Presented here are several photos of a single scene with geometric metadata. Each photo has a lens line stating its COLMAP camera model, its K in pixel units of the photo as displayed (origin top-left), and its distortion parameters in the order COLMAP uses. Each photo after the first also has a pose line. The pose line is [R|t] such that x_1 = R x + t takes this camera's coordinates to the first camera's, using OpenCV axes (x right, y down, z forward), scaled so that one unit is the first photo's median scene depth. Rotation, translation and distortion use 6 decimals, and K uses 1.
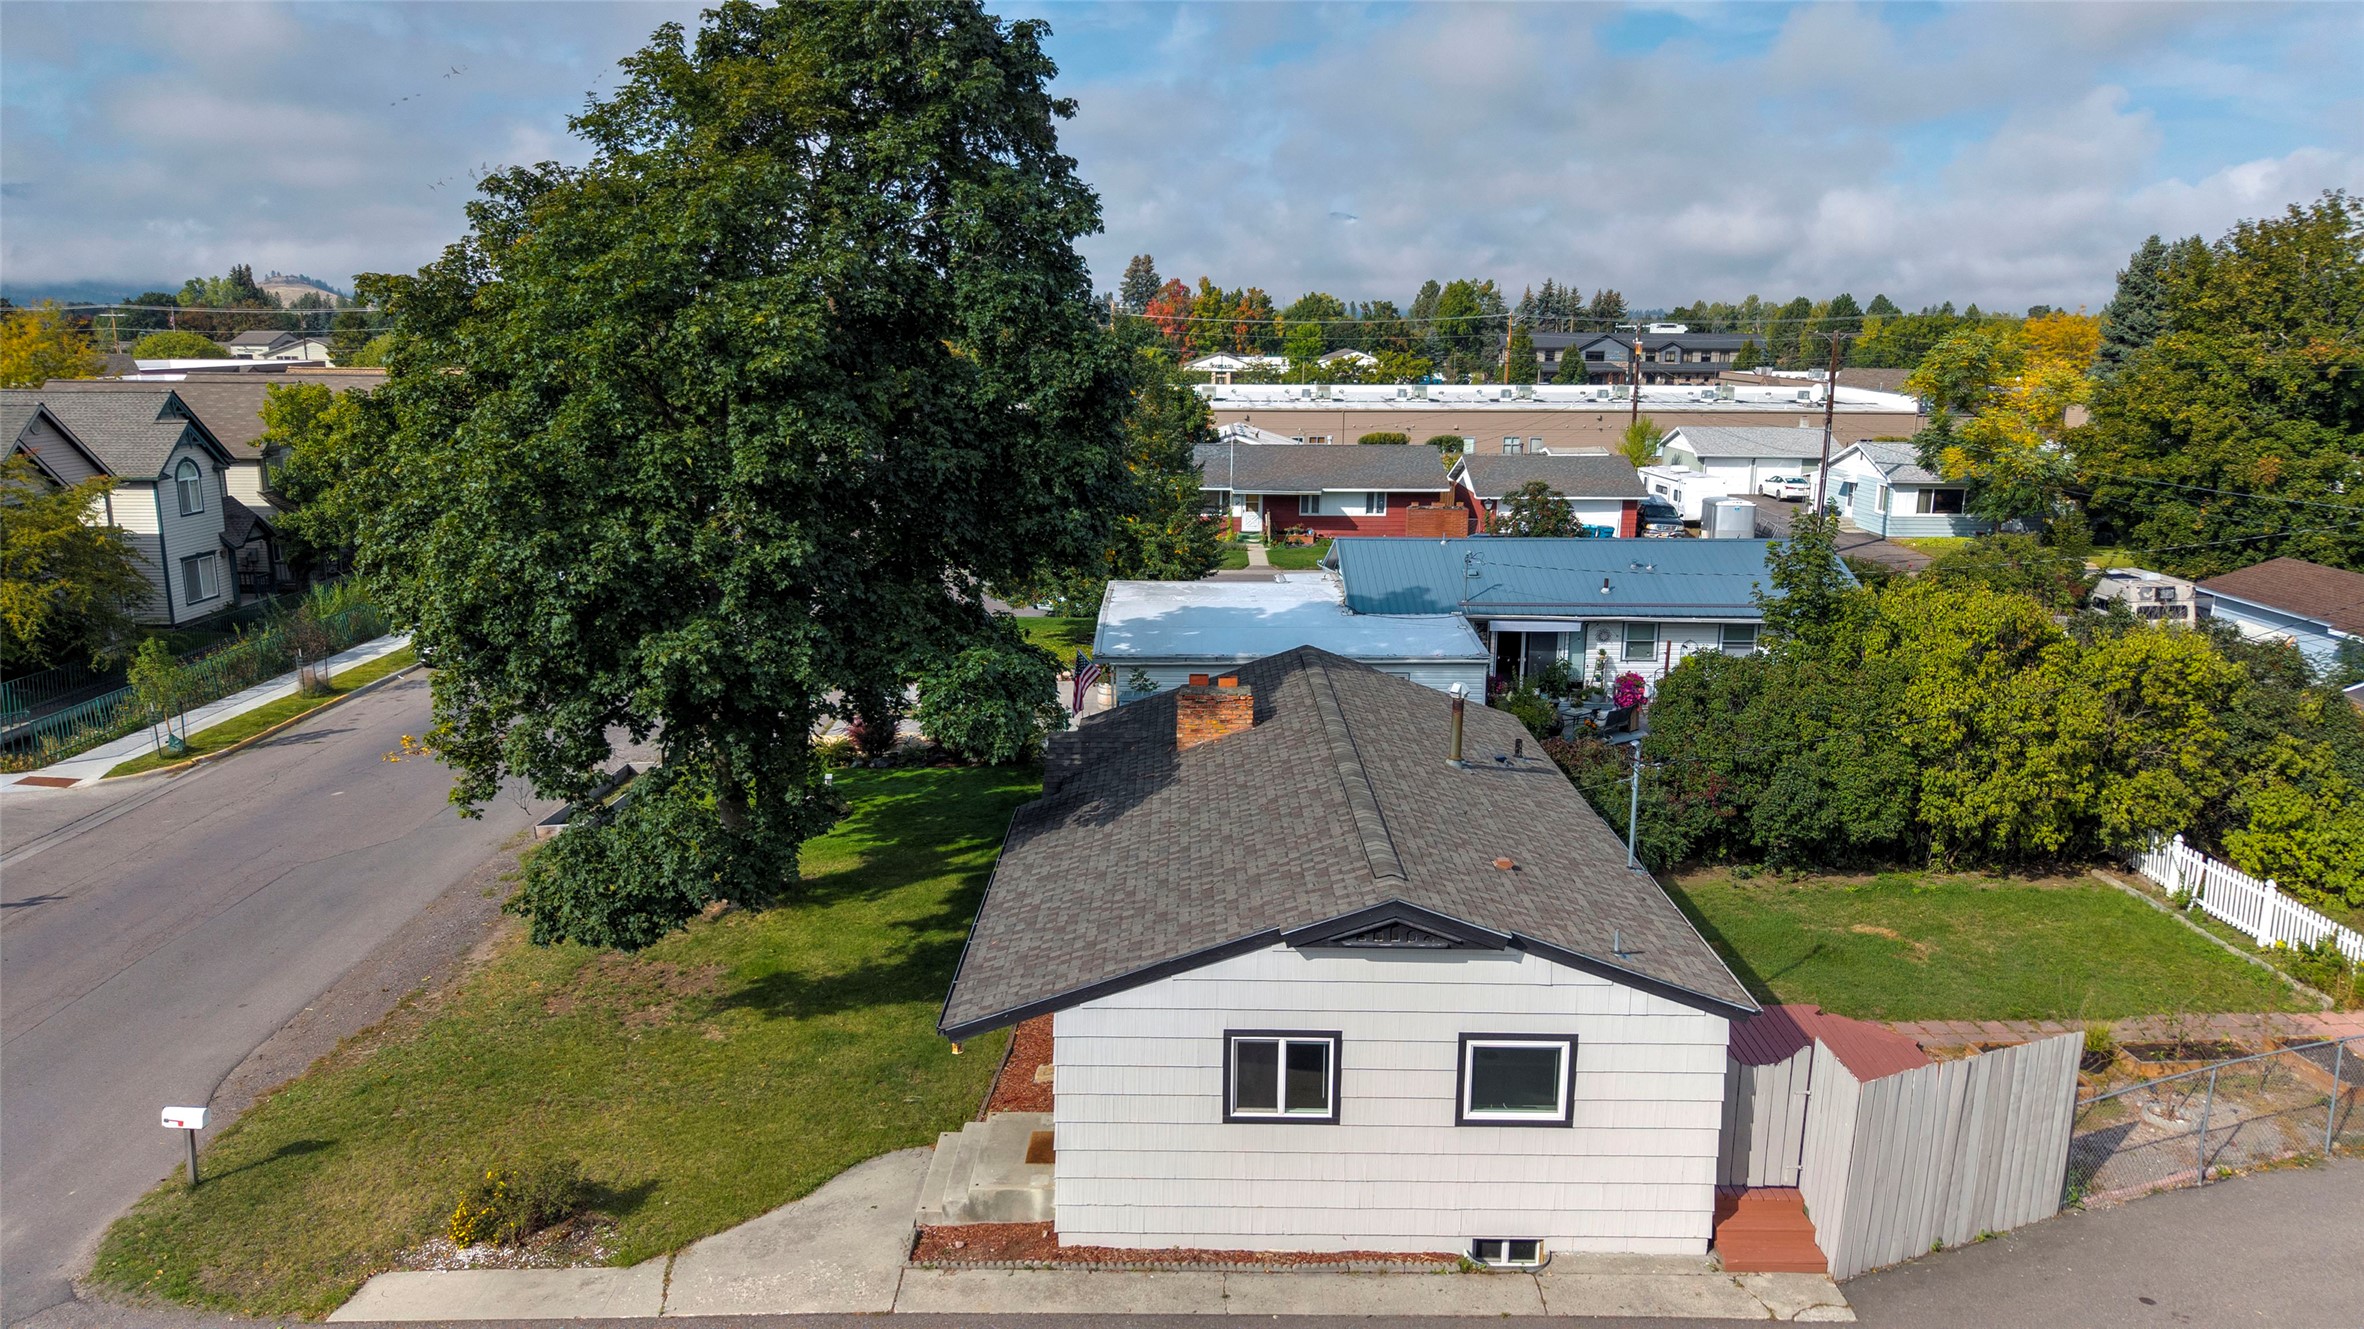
lens RADIAL K [[1575.7, 0, 1191.9], [0, 1575.7, 658.2], [0, 0, 1]] dist [0.024899, -0.026381]
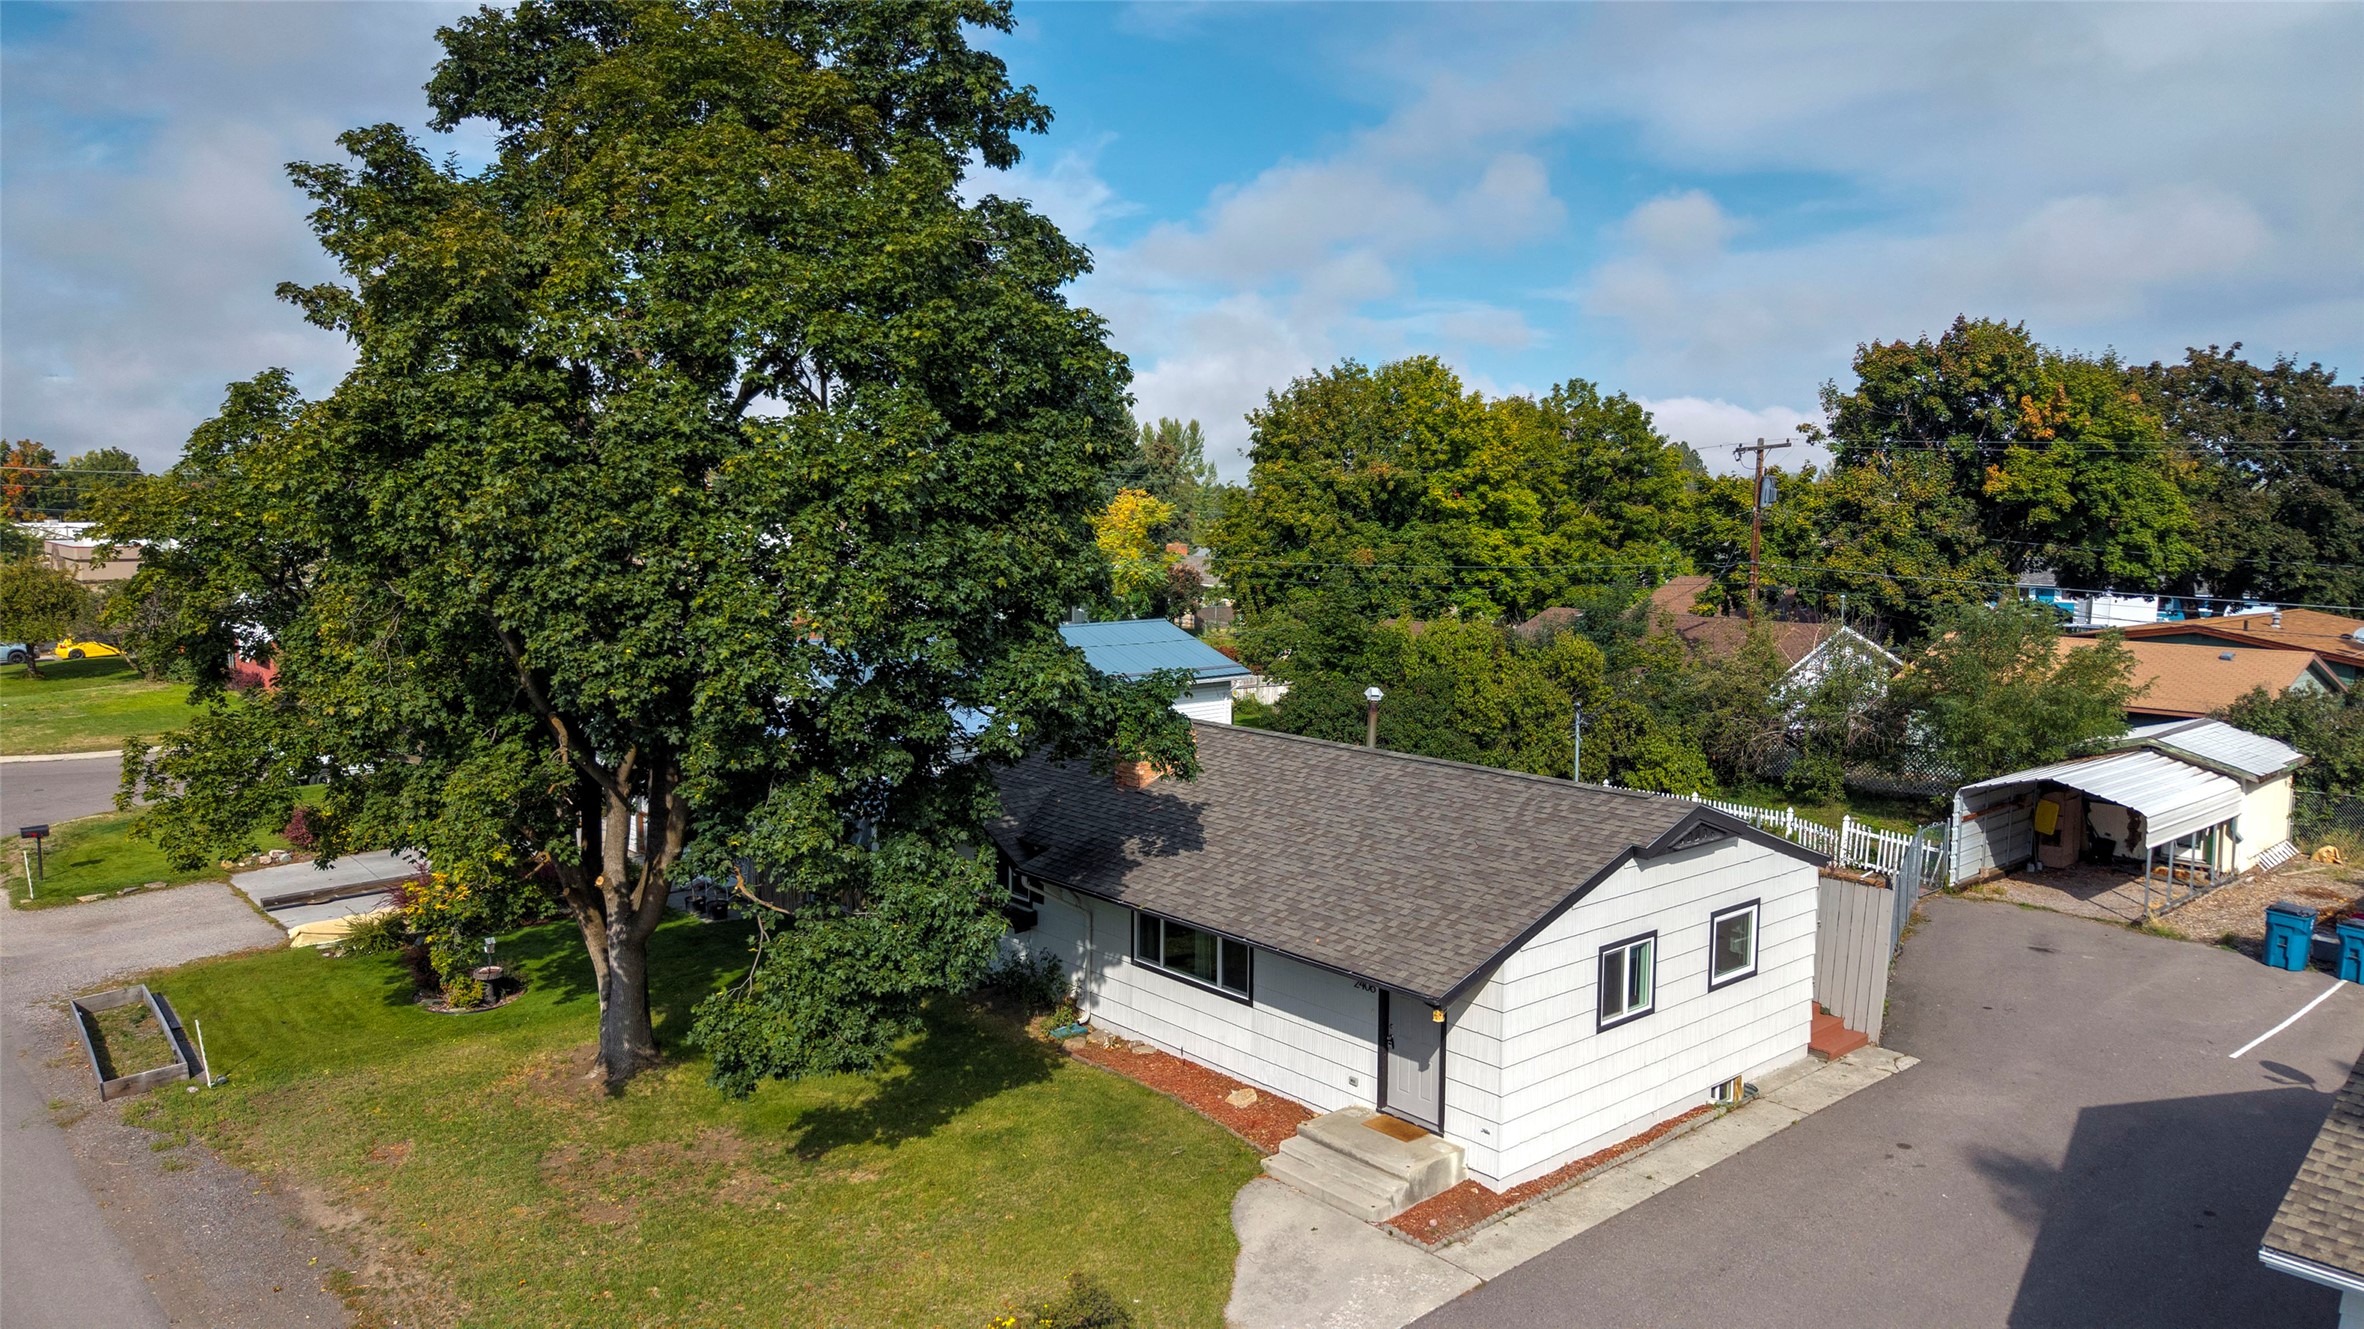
lens RADIAL K [[1575.7, 0, 1191.9], [0, 1575.7, 658.2], [0, 0, 1]] dist [0.024899, -0.026381]
pose [[0.750760, -0.068876, 0.656975, -0.761088], [0.138510, 0.988854, -0.054614, 0.042911], [-0.645890, 0.132000, 0.751932, 0.253066]]
